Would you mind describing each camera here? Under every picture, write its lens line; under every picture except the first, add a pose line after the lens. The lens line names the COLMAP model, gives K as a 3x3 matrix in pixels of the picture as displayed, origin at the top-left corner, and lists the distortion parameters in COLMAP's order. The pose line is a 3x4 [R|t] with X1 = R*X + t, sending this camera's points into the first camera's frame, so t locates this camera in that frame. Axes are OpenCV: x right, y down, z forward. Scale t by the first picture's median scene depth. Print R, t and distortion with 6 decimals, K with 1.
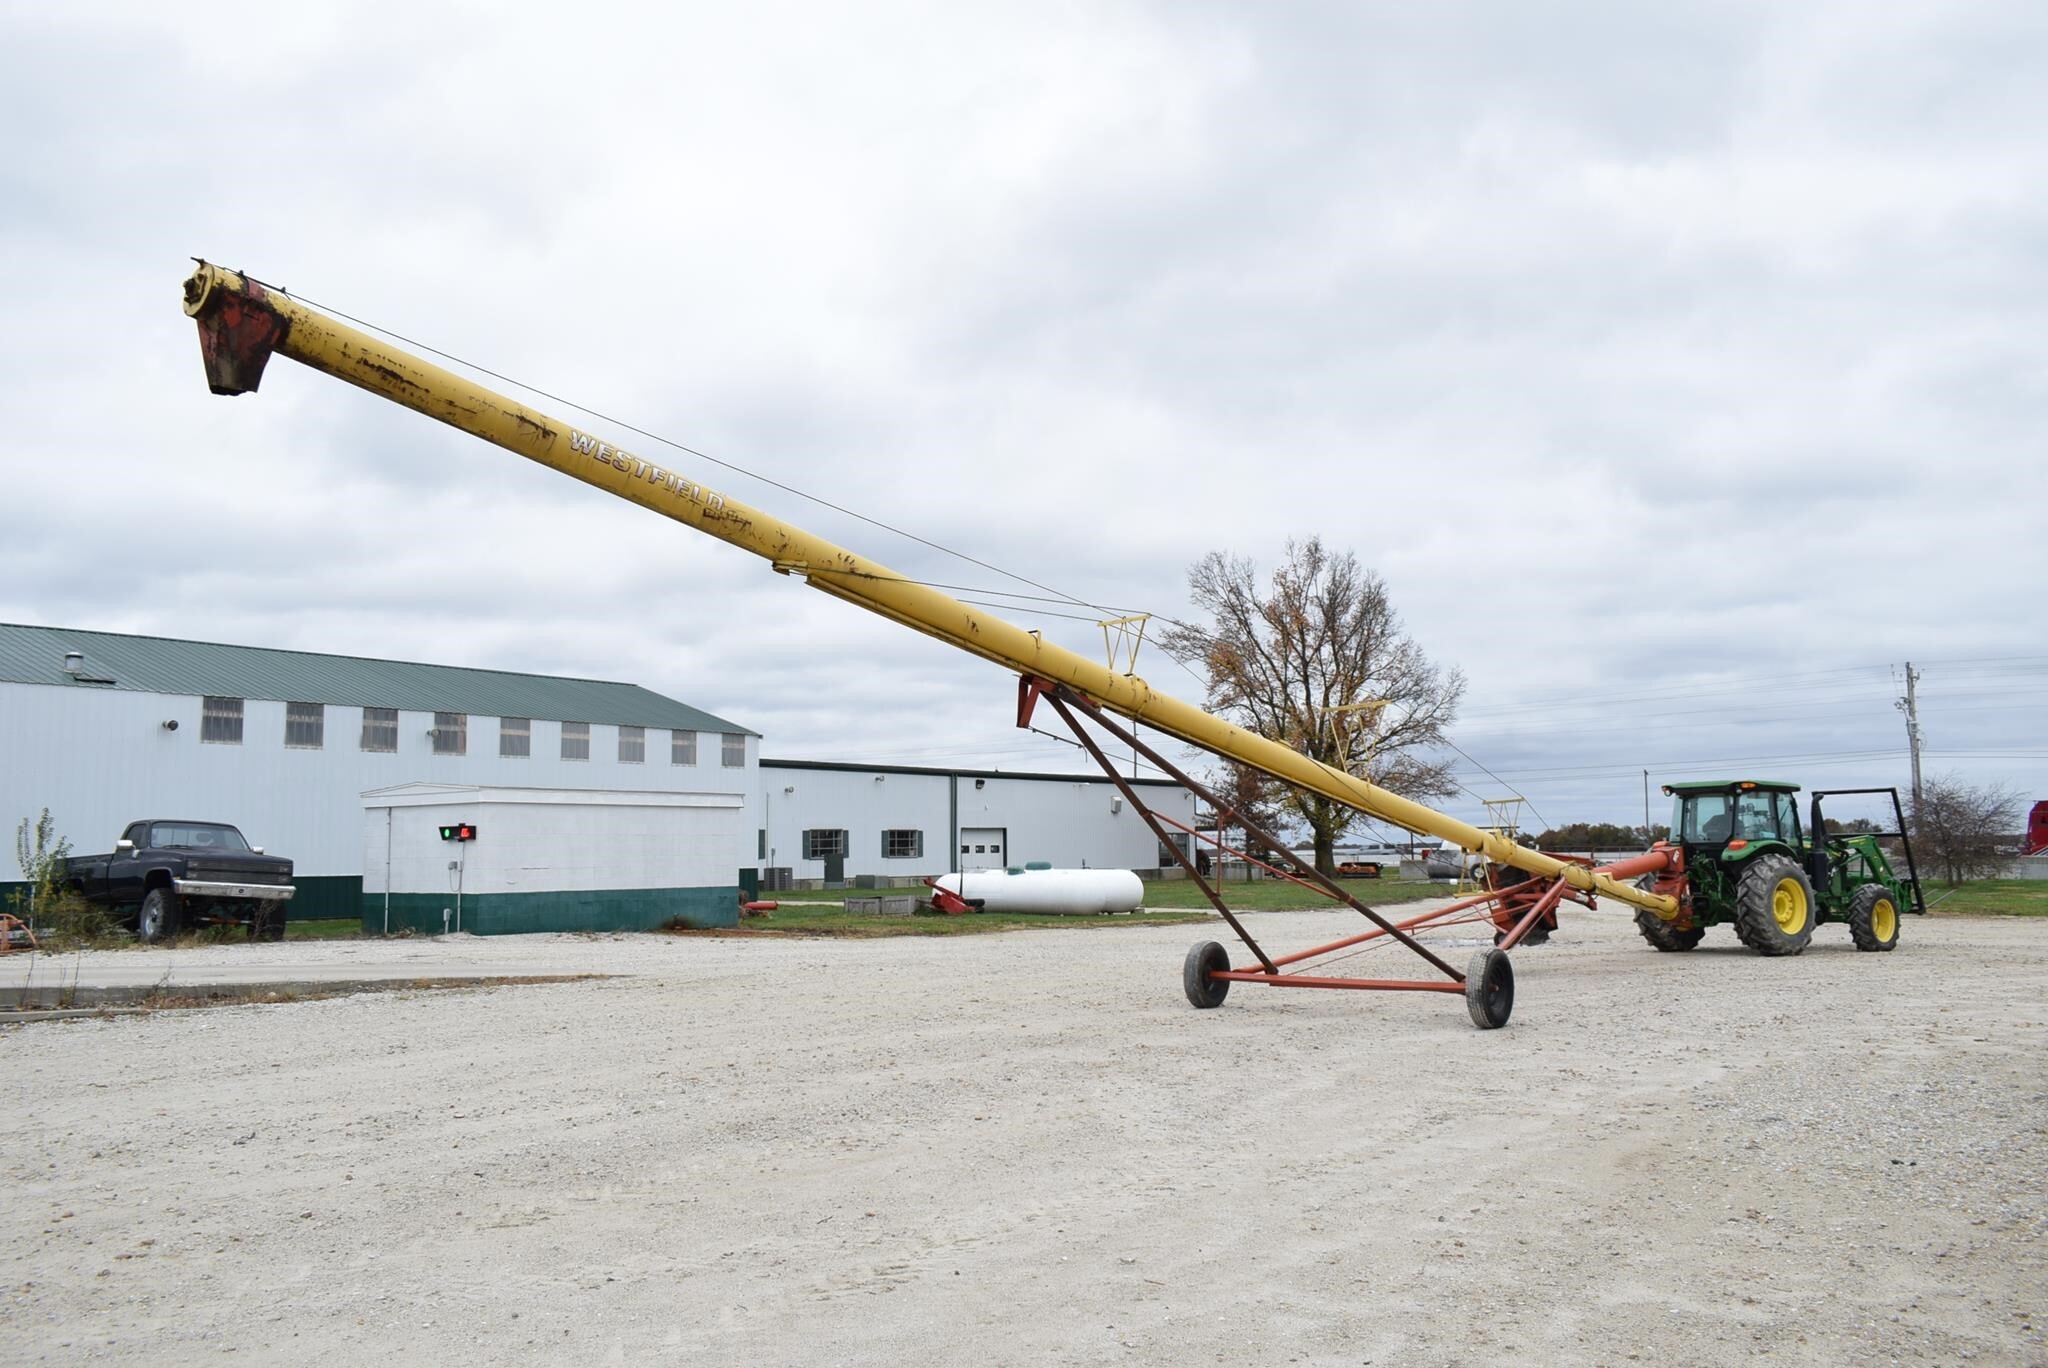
lens RADIAL K [[1728.0, 0, 1047.3], [0, 1728.0, 627.6], [0, 0, 1]] dist [-0.021763, 0.010938]
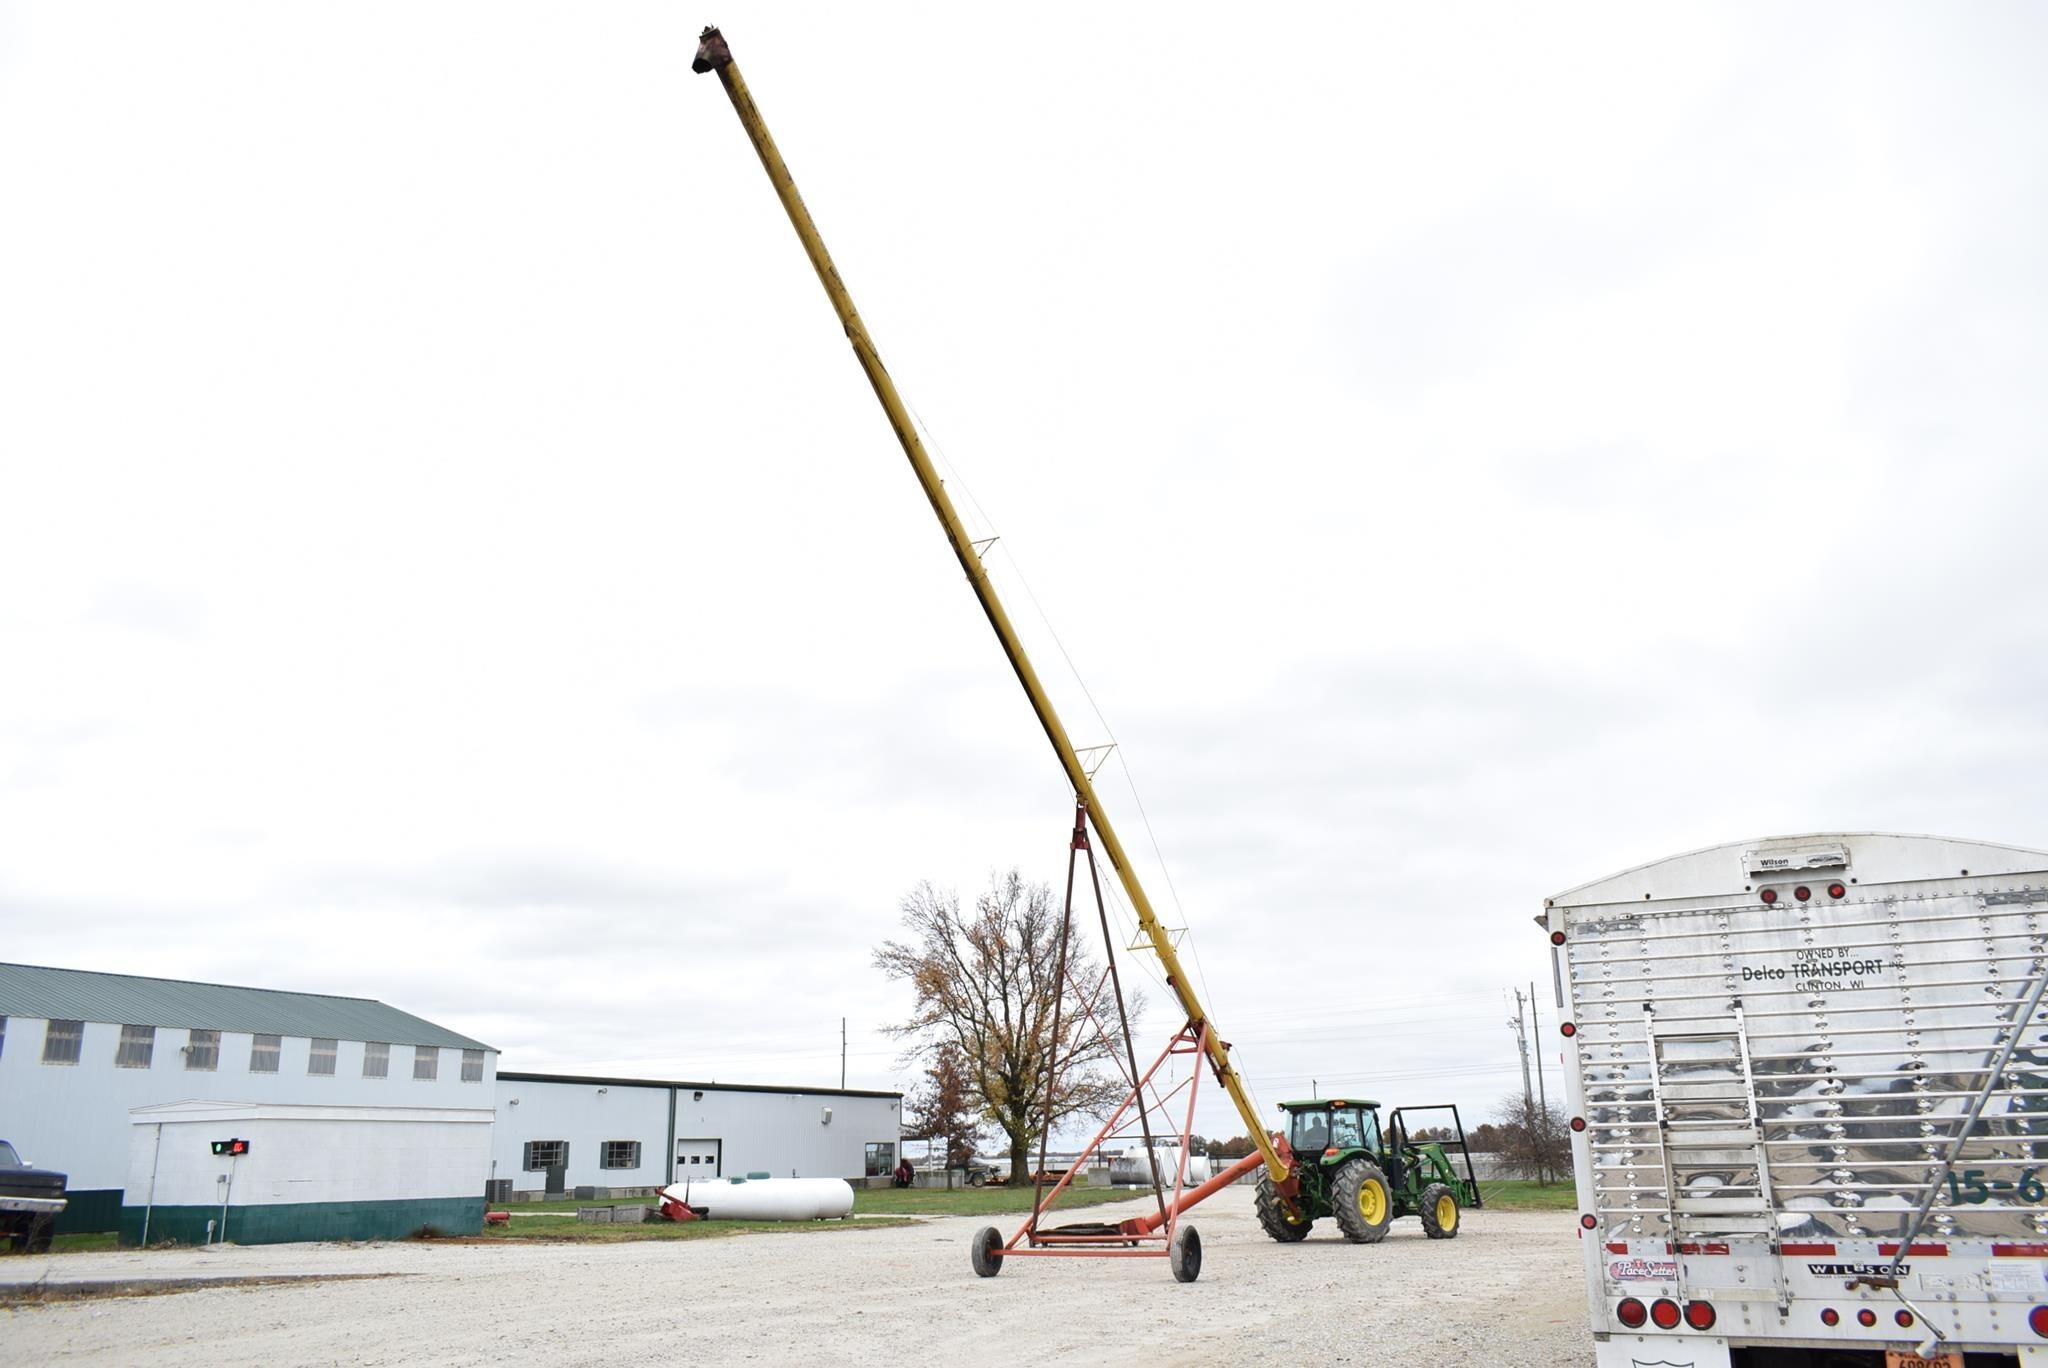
lens RADIAL K [[1728.0, 0, 1024.3], [0, 1728.0, 614.4], [0, 0, 1]] dist [-0.021763, 0.010938]
pose [[0.988087, 0.038705, 0.148949, -0.017102], [-0.011739, 0.983993, -0.177822, -0.023260], [-0.153447, 0.173955, 0.972725, -0.177329]]
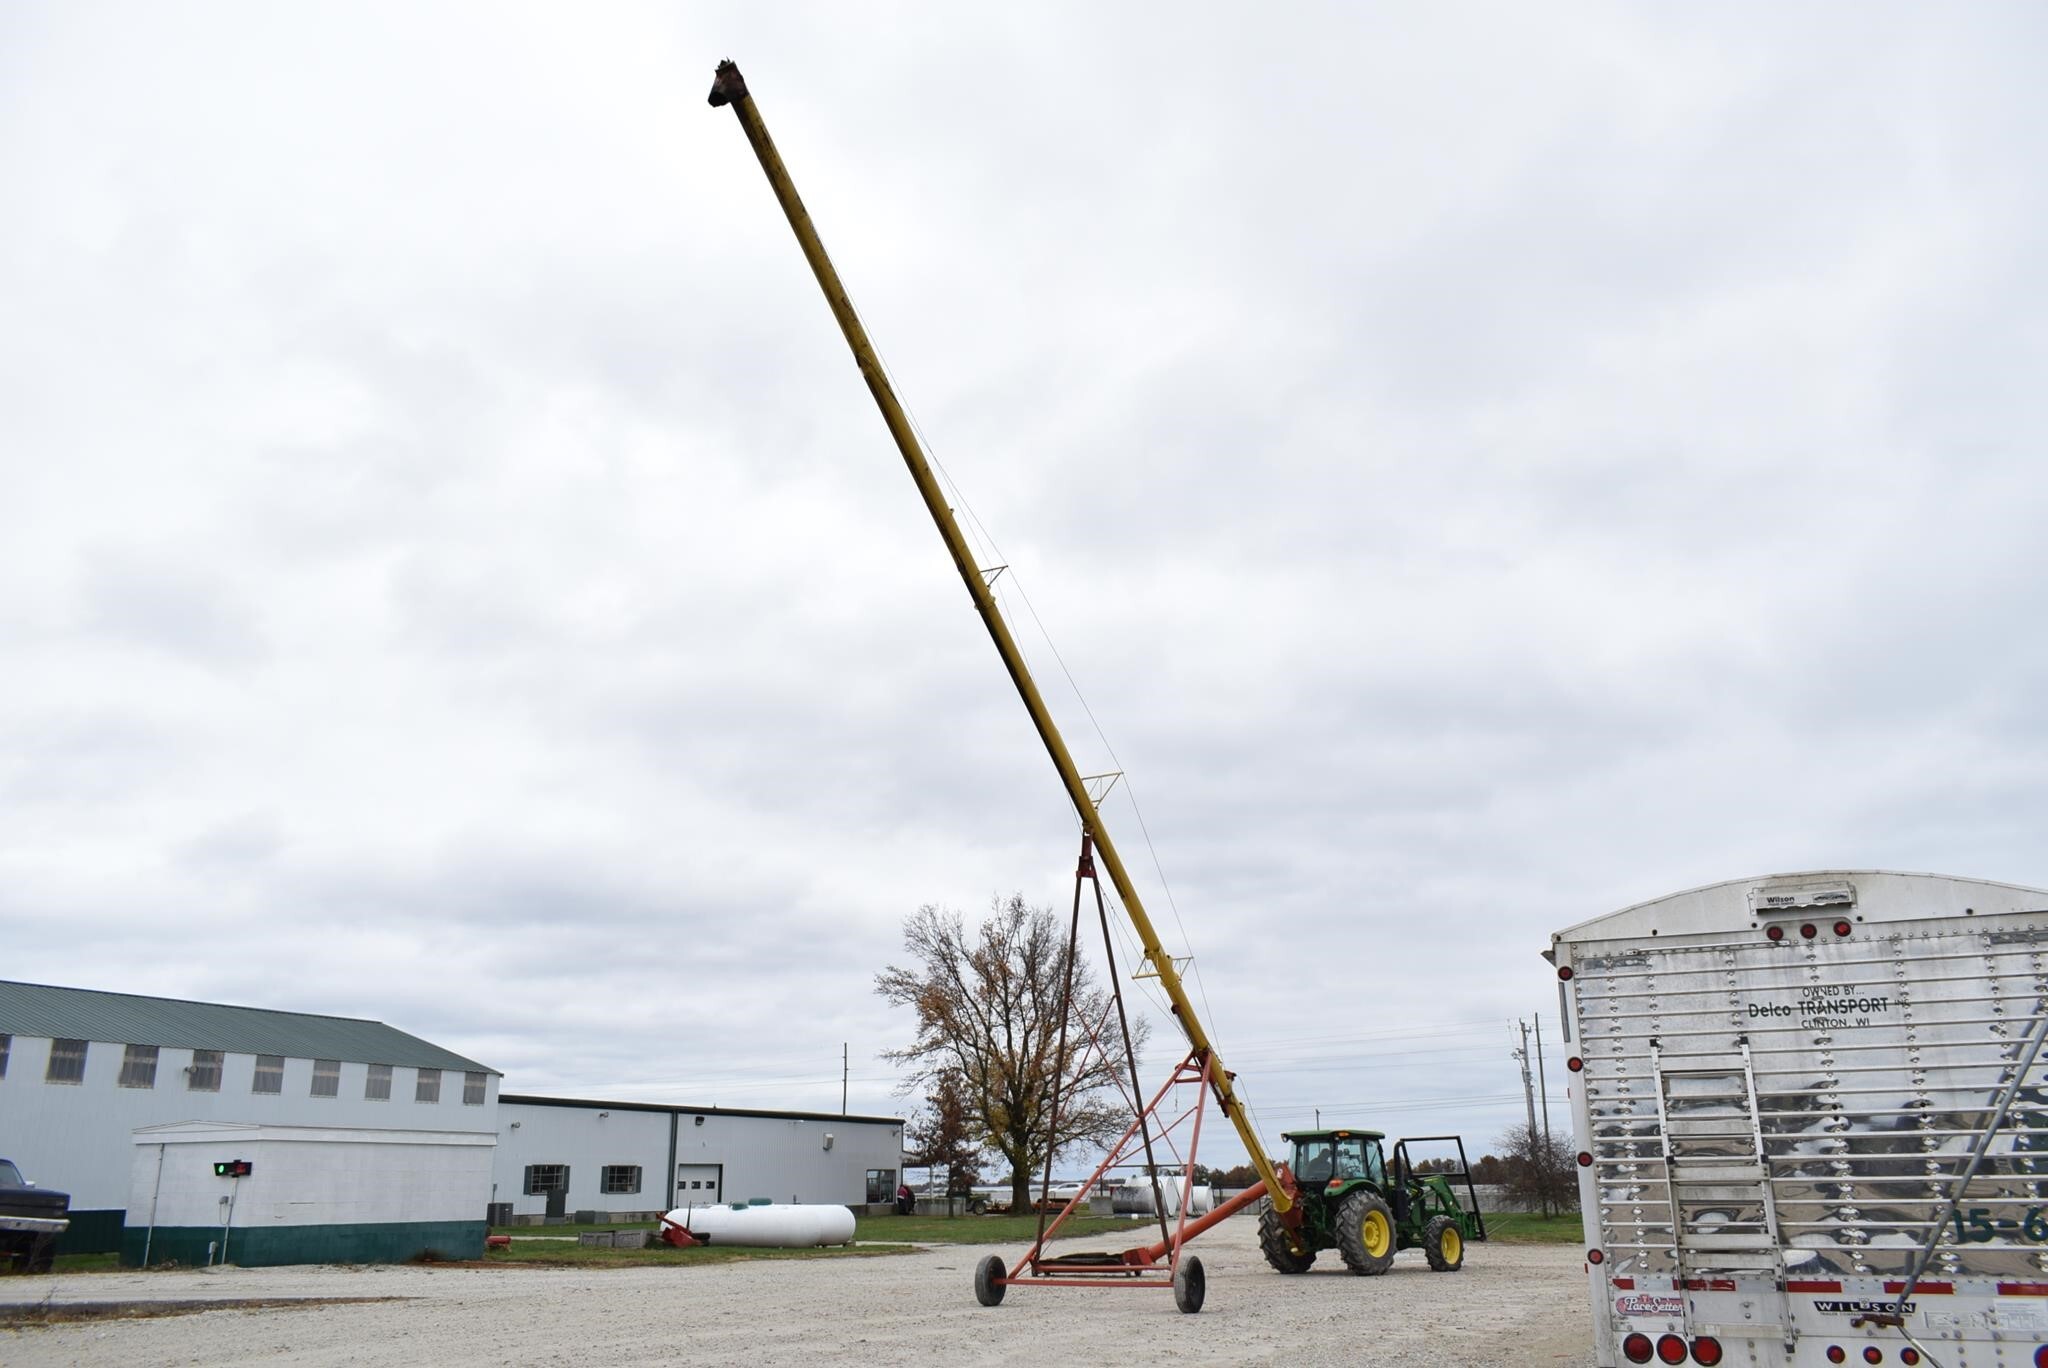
lens RADIAL K [[1728.0, 0, 1021.3], [0, 1728.0, 609.4], [0, 0, 1]] dist [-0.021763, 0.010938]
pose [[0.988394, 0.048422, 0.143989, -0.019103], [-0.019686, 0.980673, -0.194660, -0.024033], [-0.150632, 0.189566, 0.970245, -0.180487]]
